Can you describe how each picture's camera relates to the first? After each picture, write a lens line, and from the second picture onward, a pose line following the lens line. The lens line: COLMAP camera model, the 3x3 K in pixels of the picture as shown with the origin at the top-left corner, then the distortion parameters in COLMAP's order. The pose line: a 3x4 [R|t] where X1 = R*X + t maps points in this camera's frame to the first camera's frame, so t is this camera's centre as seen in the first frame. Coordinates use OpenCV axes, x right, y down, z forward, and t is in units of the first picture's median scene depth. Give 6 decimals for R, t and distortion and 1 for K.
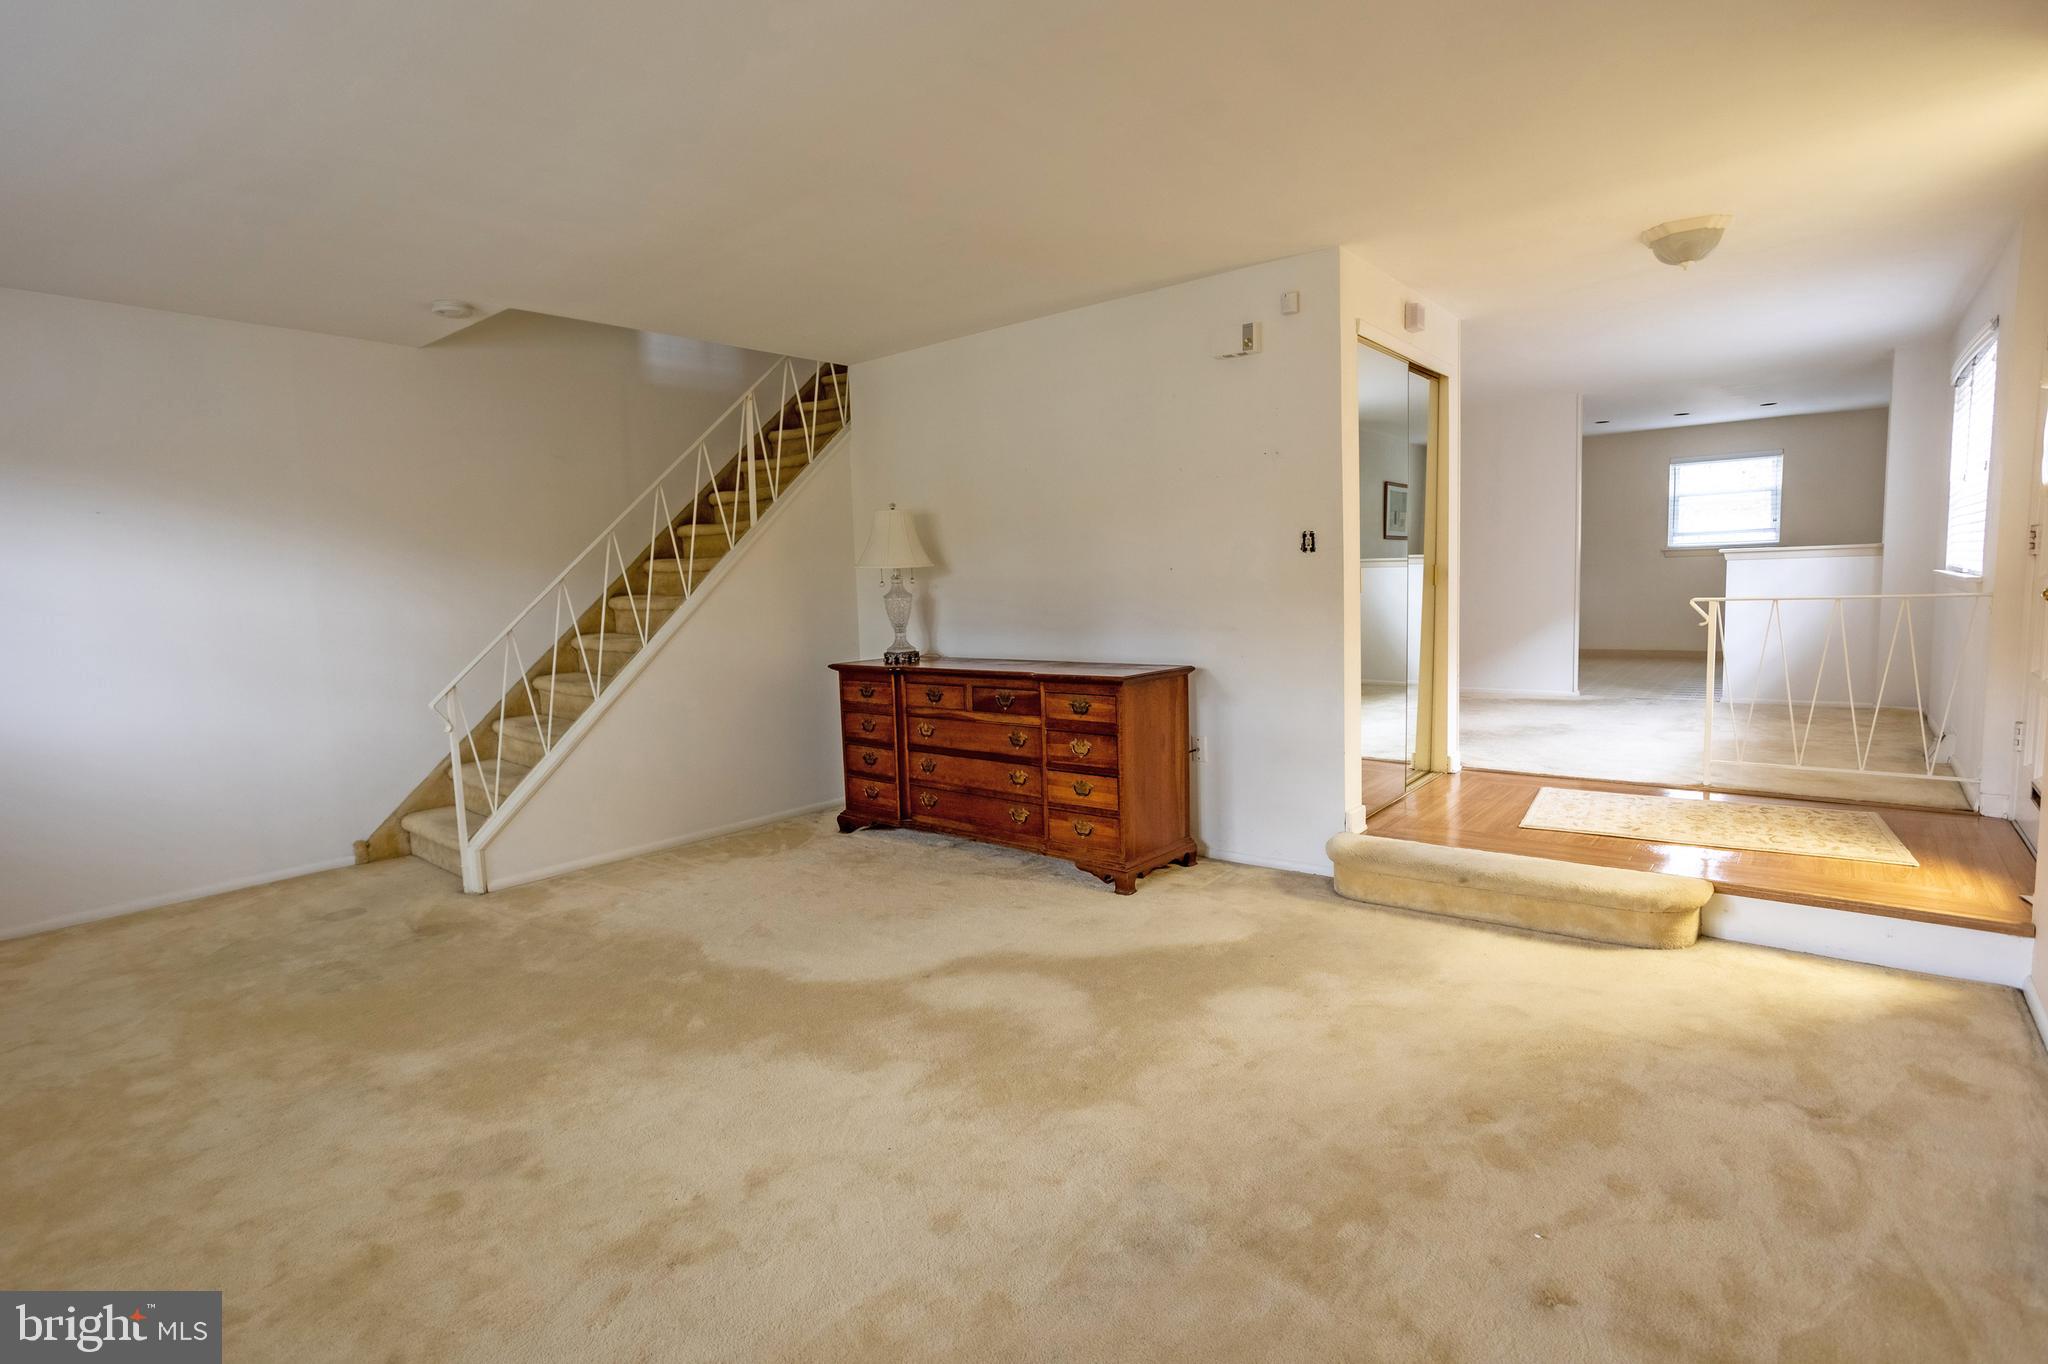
lens RADIAL K [[999.1, 0, 1023.4], [0, 999.1, 677.4], [0, 0, 1]] dist [-0.056949, 0.039248]
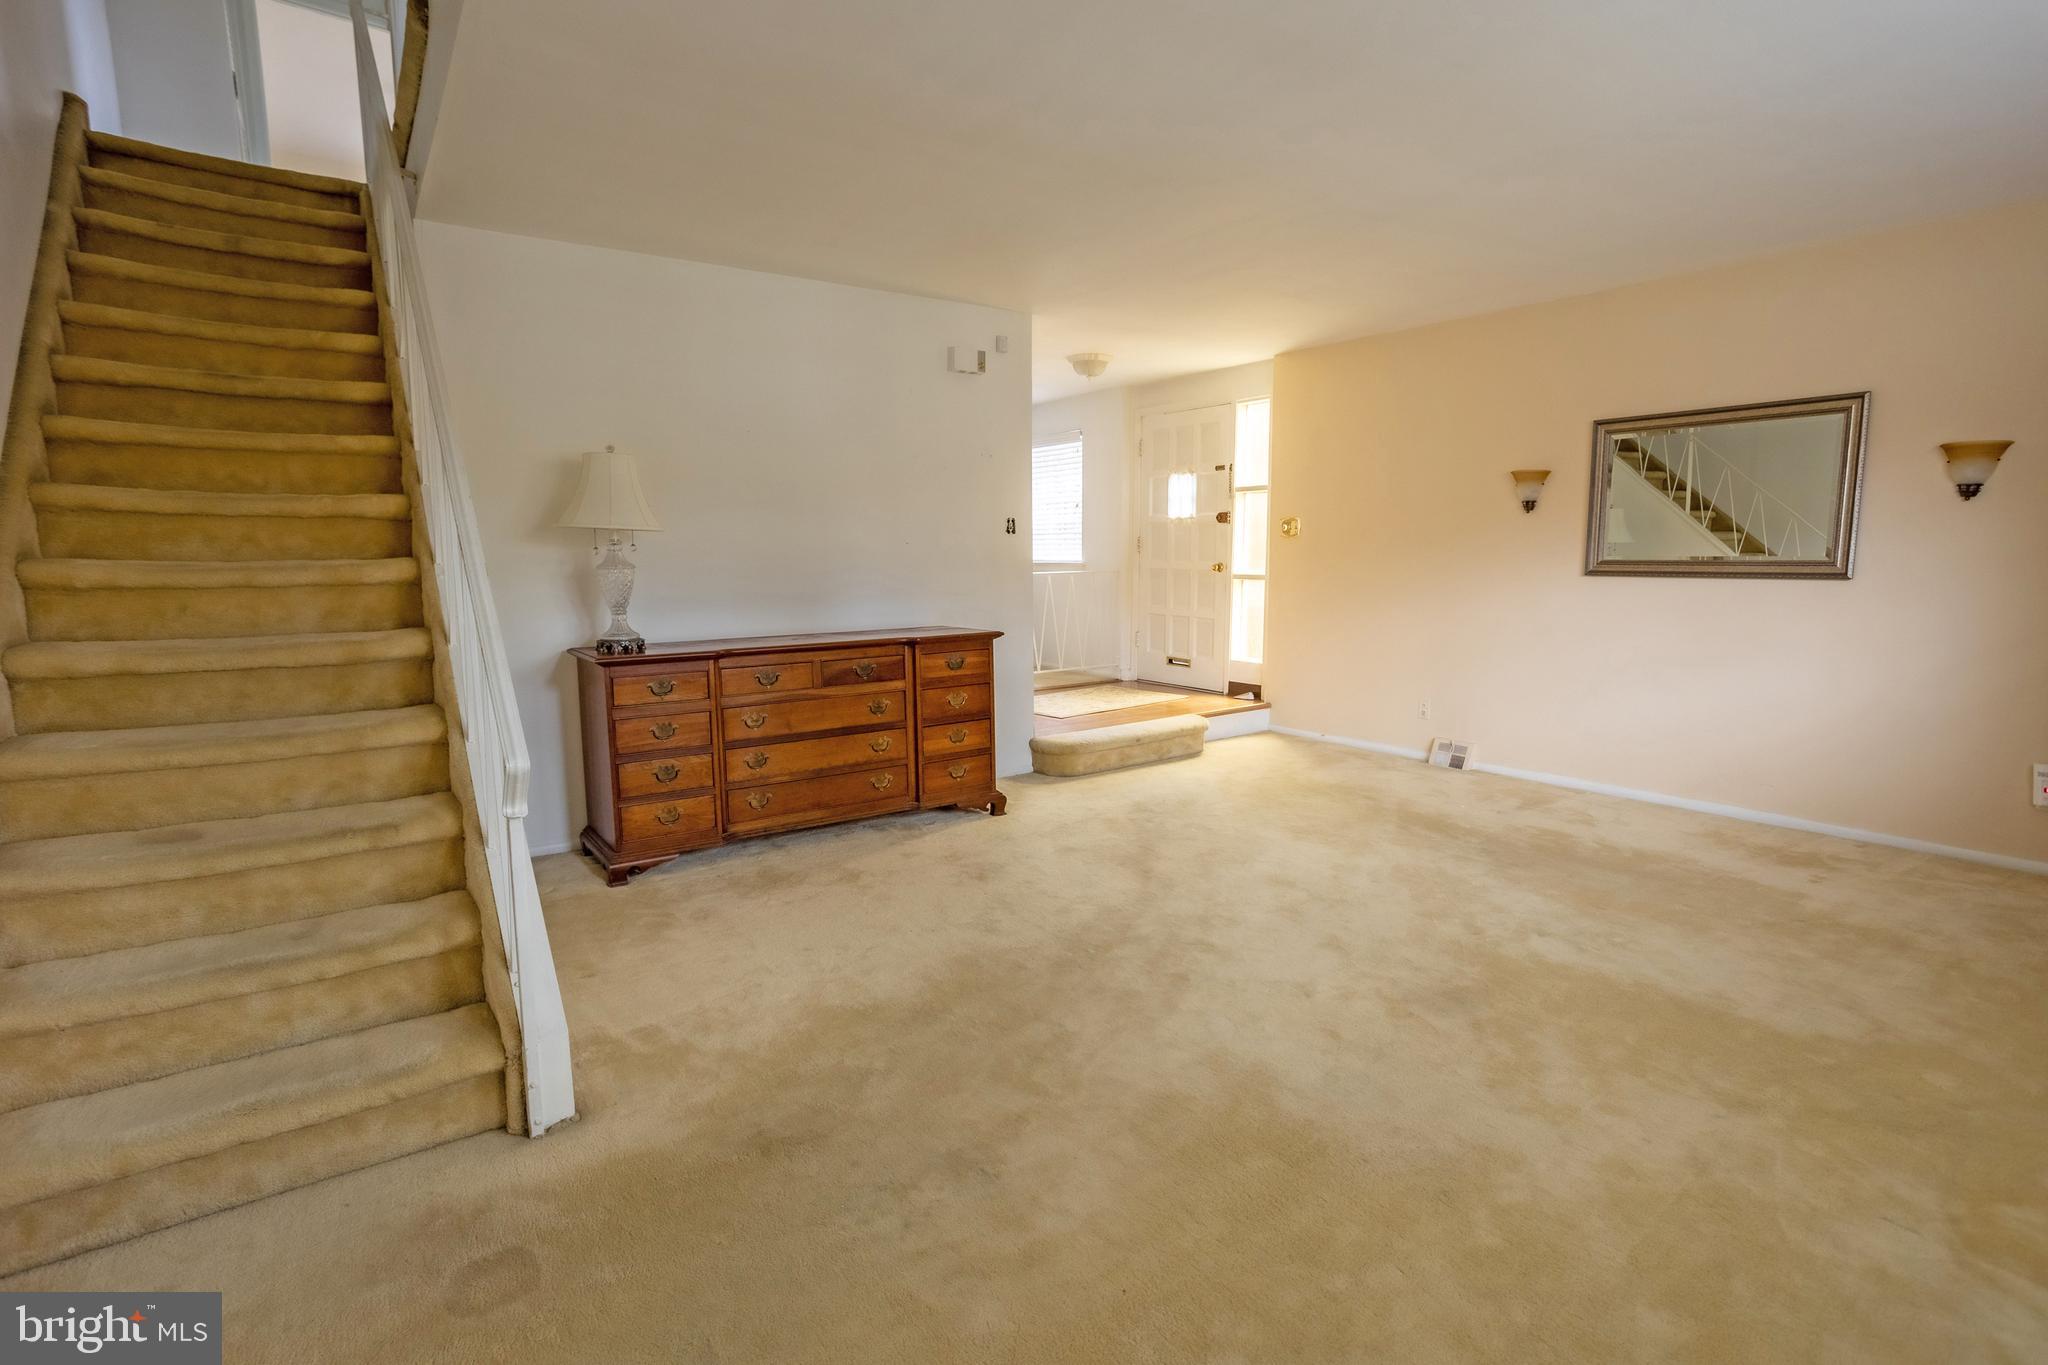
lens RADIAL K [[999.1, 0, 1023.4], [0, 999.1, 677.9], [0, 0, 1]] dist [-0.056949, 0.039248]
pose [[0.254163, -0.090343, 0.962933, -0.938300], [0.096525, 0.993026, 0.067689, -0.020881], [-0.962333, 0.075744, 0.261111, 0.597469]]
